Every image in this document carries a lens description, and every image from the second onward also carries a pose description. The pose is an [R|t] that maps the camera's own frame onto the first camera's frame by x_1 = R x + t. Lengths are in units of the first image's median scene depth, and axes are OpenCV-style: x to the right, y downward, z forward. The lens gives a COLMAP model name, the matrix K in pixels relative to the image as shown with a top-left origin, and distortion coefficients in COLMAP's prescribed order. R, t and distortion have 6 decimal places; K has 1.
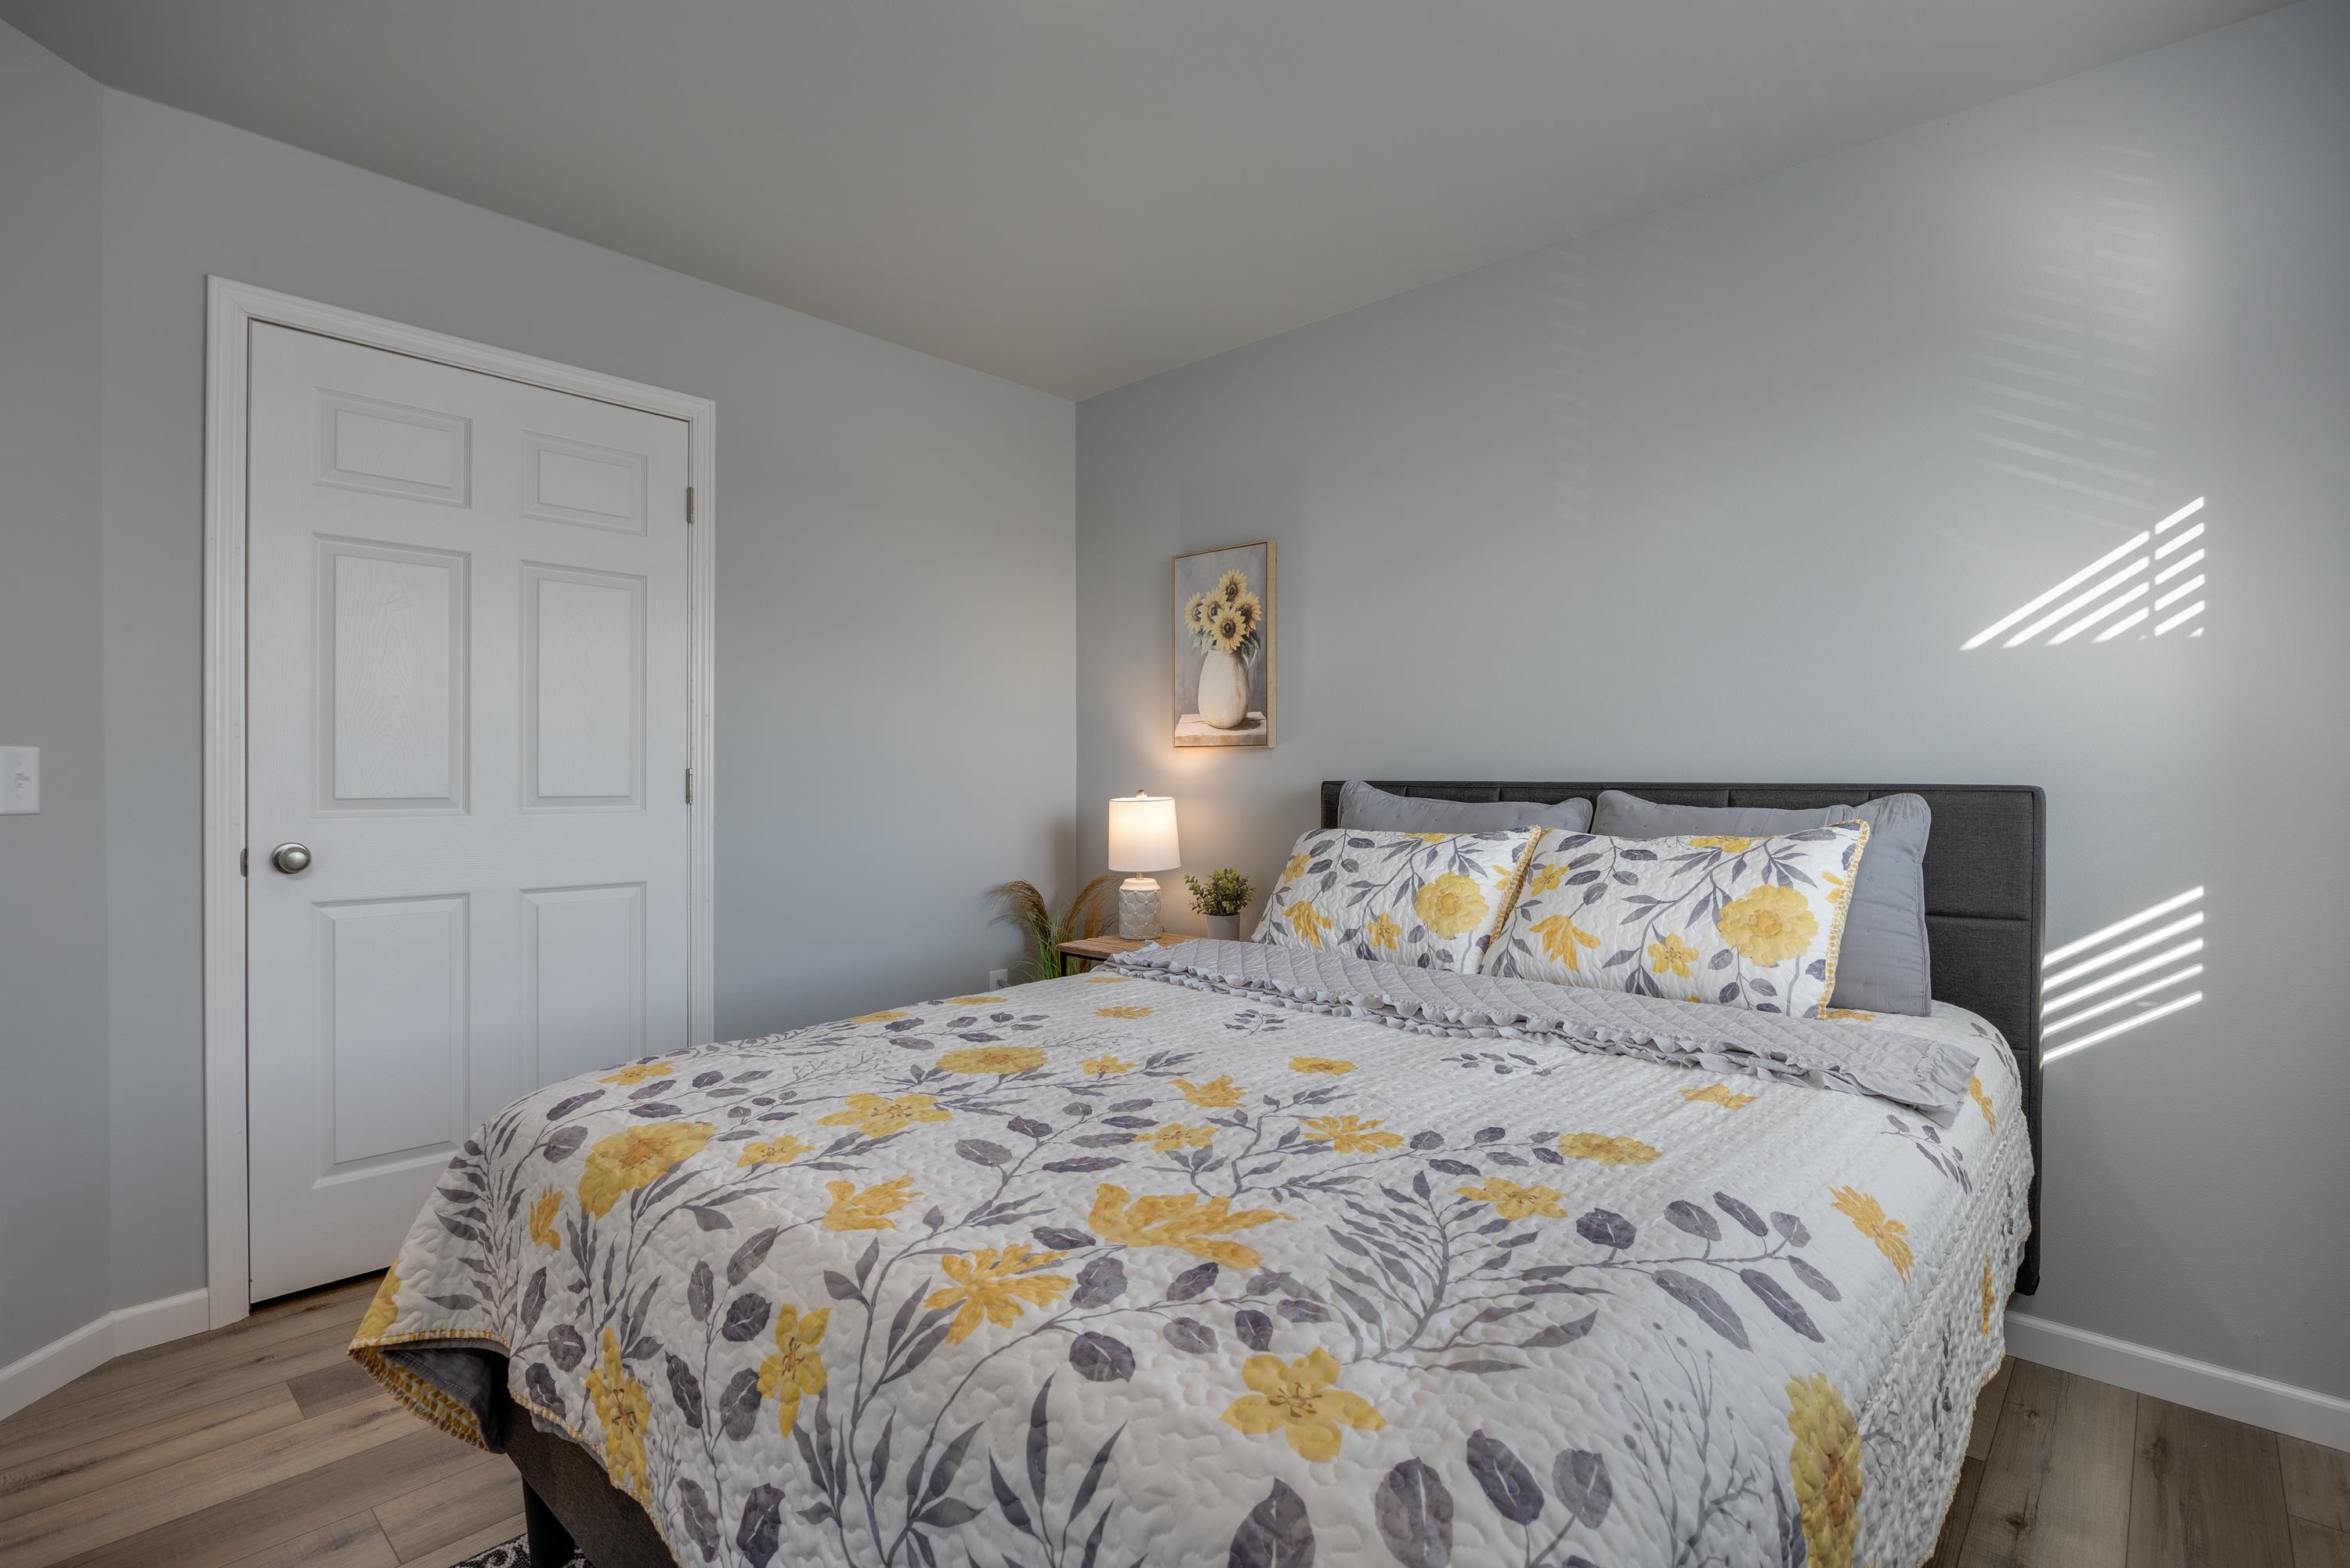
lens RADIAL K [[1134.5, 0, 1174.7], [0, 1134.5, 779.3], [0, 0, 1]] dist [-0.006864, -0.000690]
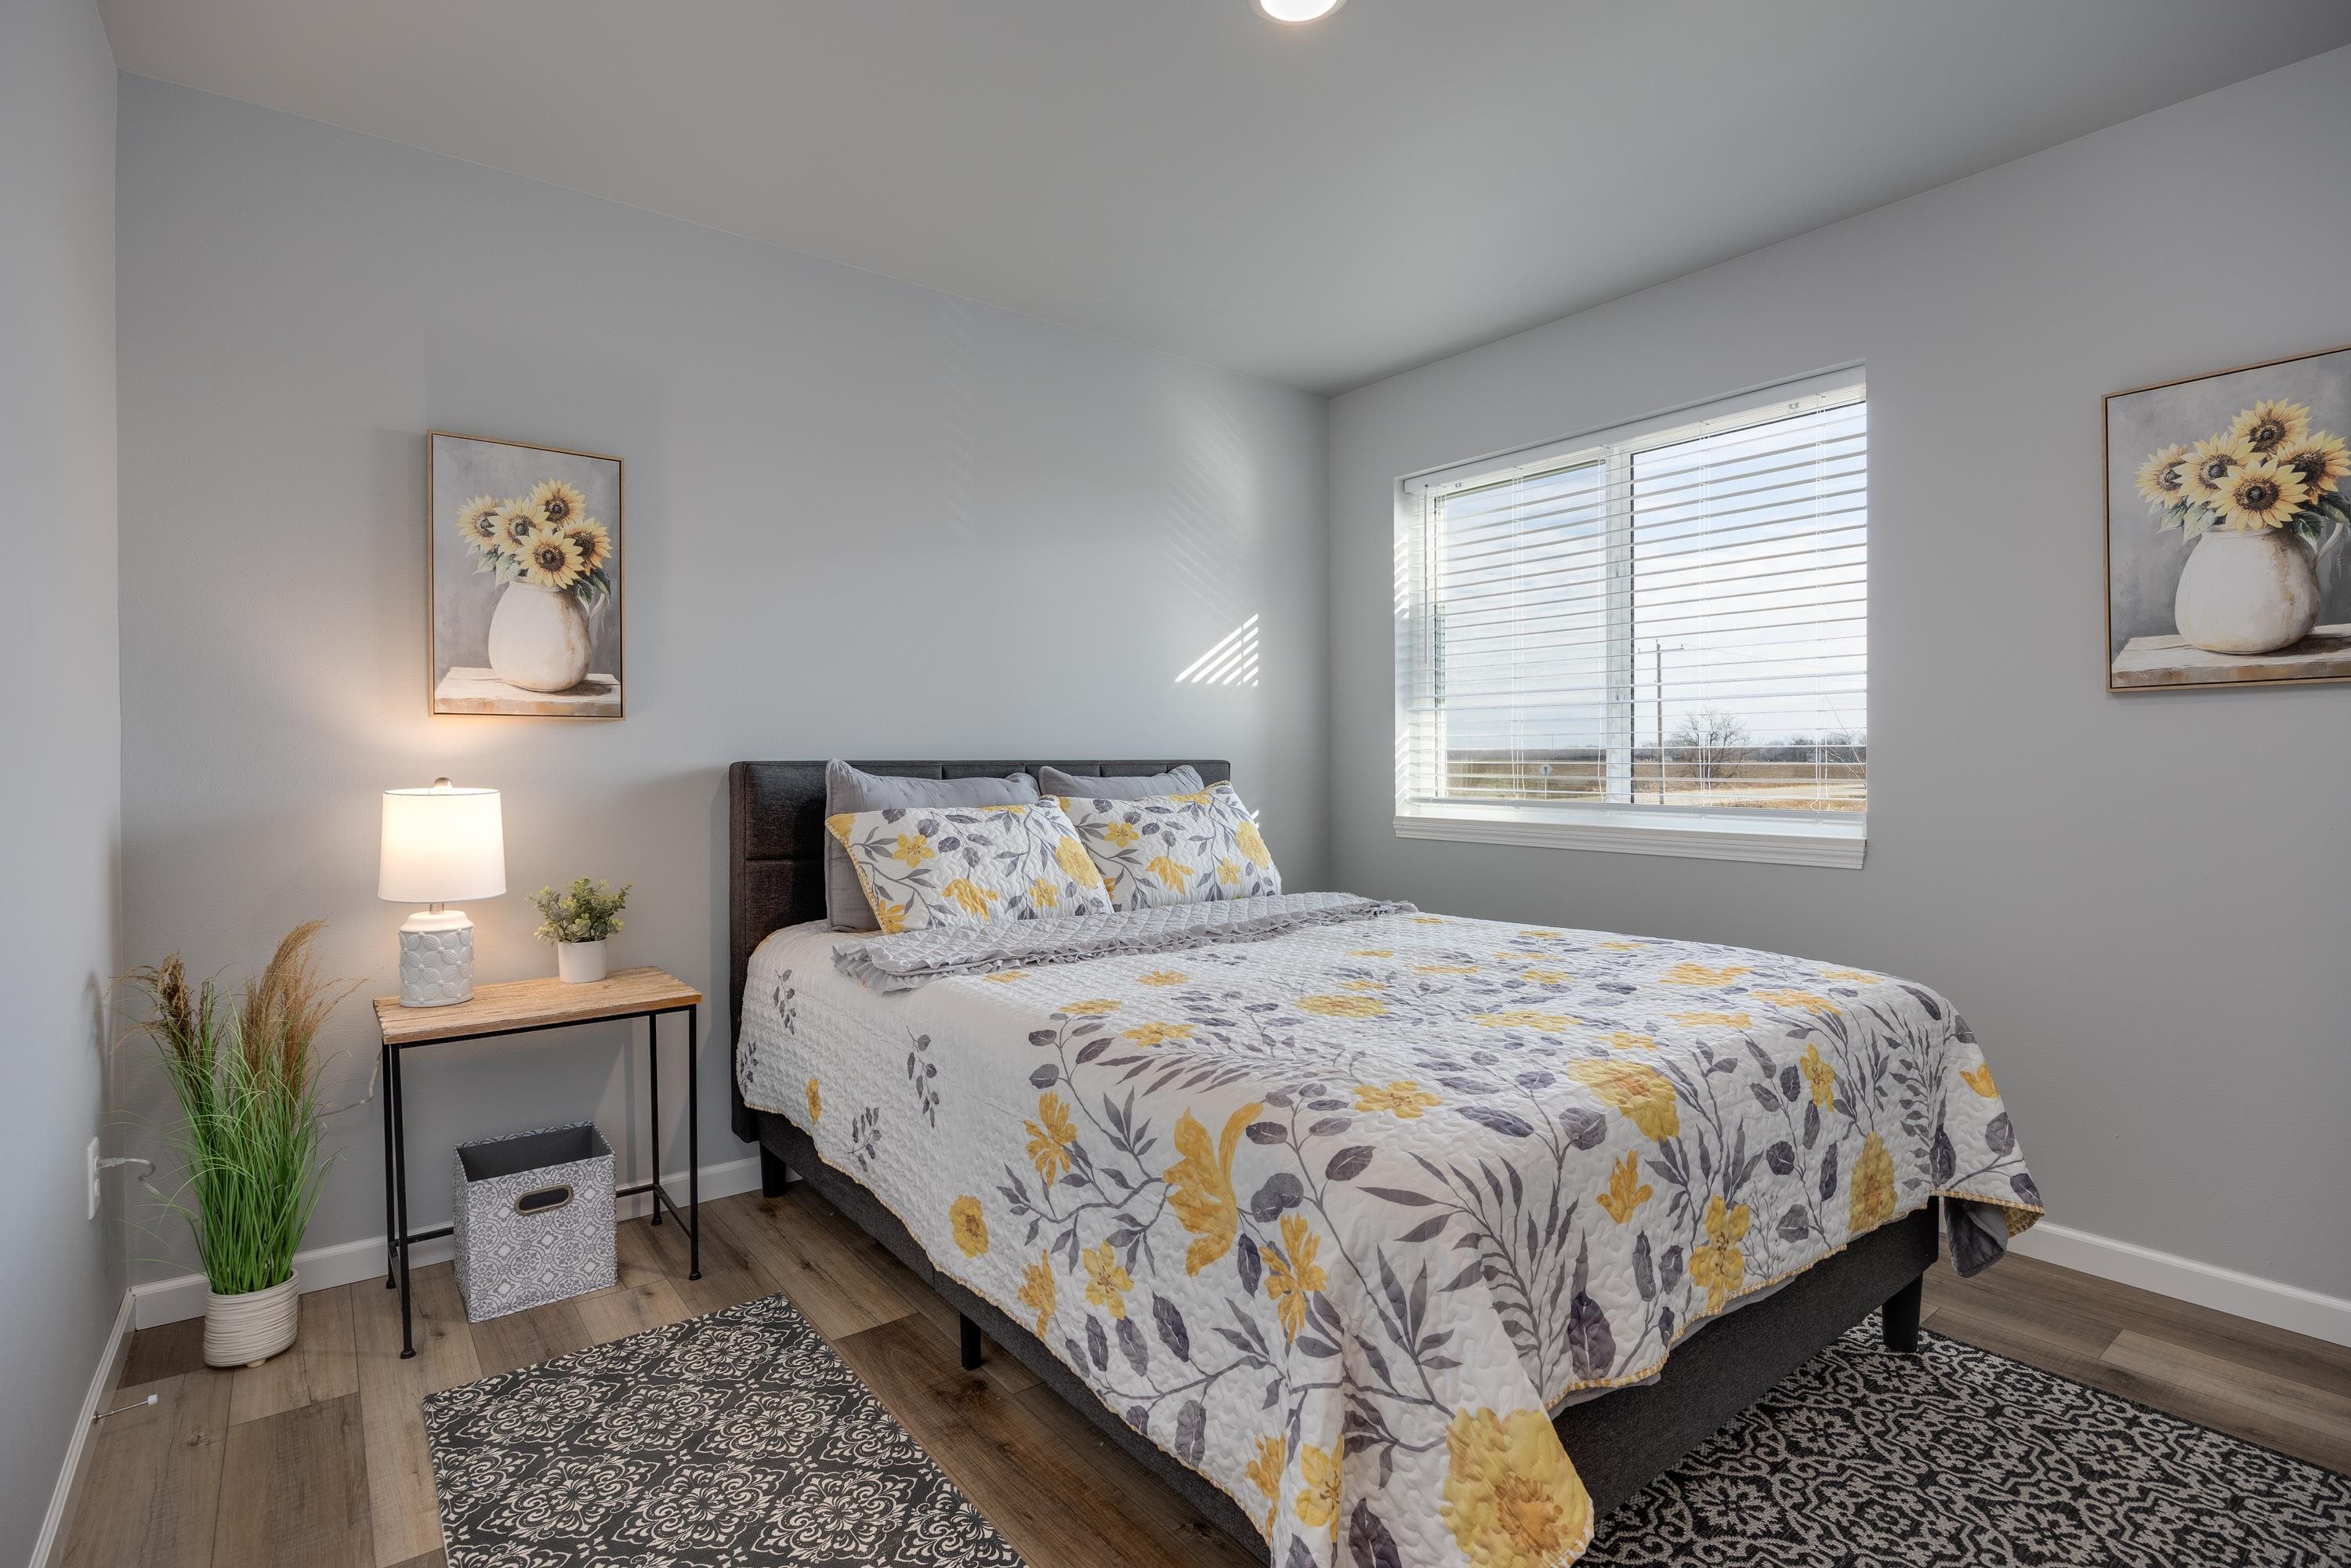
lens RADIAL K [[1135.1, 0, 1174.8], [0, 1135.1, 778.1], [0, 0, 1]] dist [-0.006864, -0.000690]
pose [[0.146429, -0.018678, 0.989045, -0.639326], [0.006296, 0.999819, 0.017949, 0.000587], [-0.989201, 0.003599, 0.146520, 0.495398]]
